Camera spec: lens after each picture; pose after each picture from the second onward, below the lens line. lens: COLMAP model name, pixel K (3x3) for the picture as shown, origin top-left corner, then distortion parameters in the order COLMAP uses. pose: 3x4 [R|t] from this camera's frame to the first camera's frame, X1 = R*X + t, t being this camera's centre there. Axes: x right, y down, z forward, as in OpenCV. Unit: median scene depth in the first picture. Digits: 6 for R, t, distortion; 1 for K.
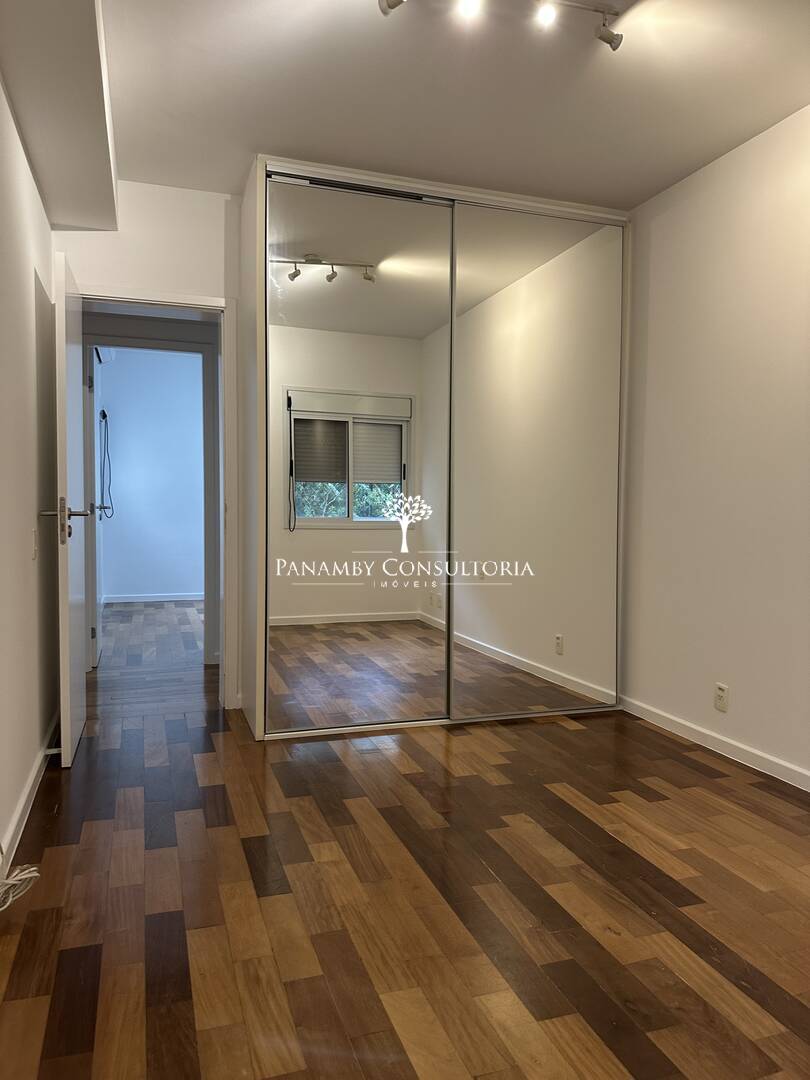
lens RADIAL K [[764.4, 0, 412.3], [0, 764.4, 539.7], [0, 0, 1]] dist [-0.003383, -0.018391]
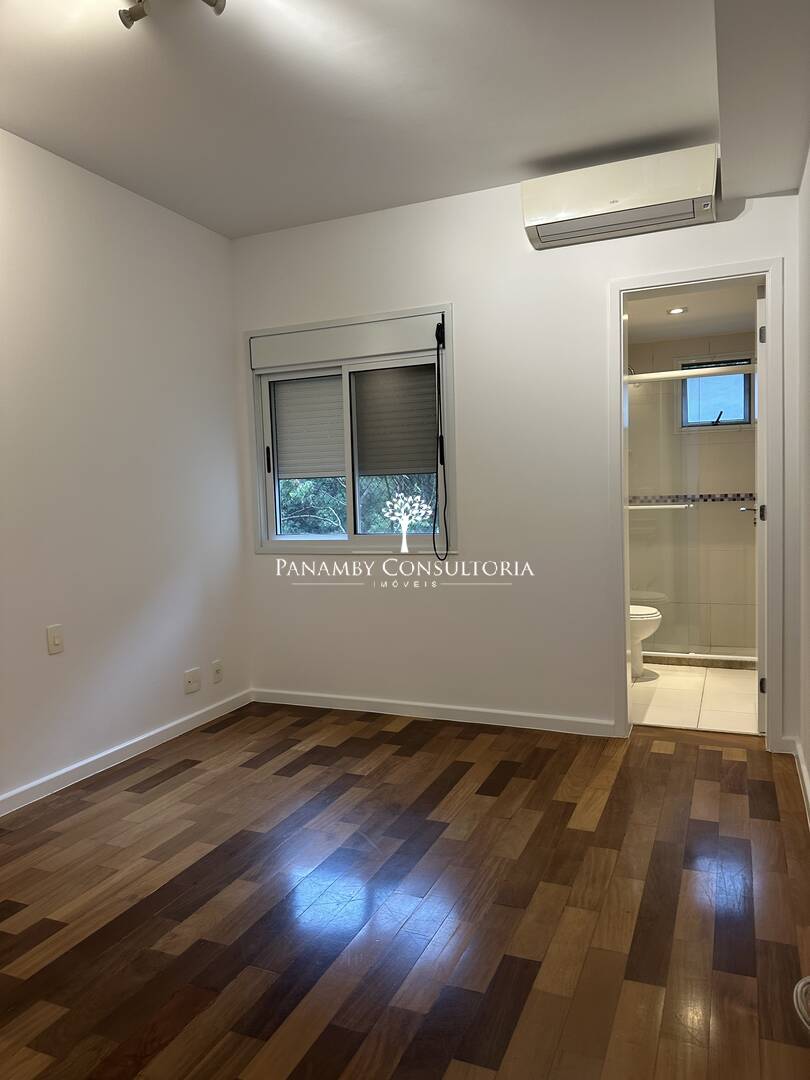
lens RADIAL K [[764.4, 0, 410.5], [0, 764.4, 534.1], [0, 0, 1]] dist [-0.003383, -0.018391]
pose [[-0.740611, -0.022212, 0.671567, -0.556589], [0.060294, 0.993225, 0.099343, -0.104228], [-0.669223, 0.114066, -0.734254, 1.399619]]
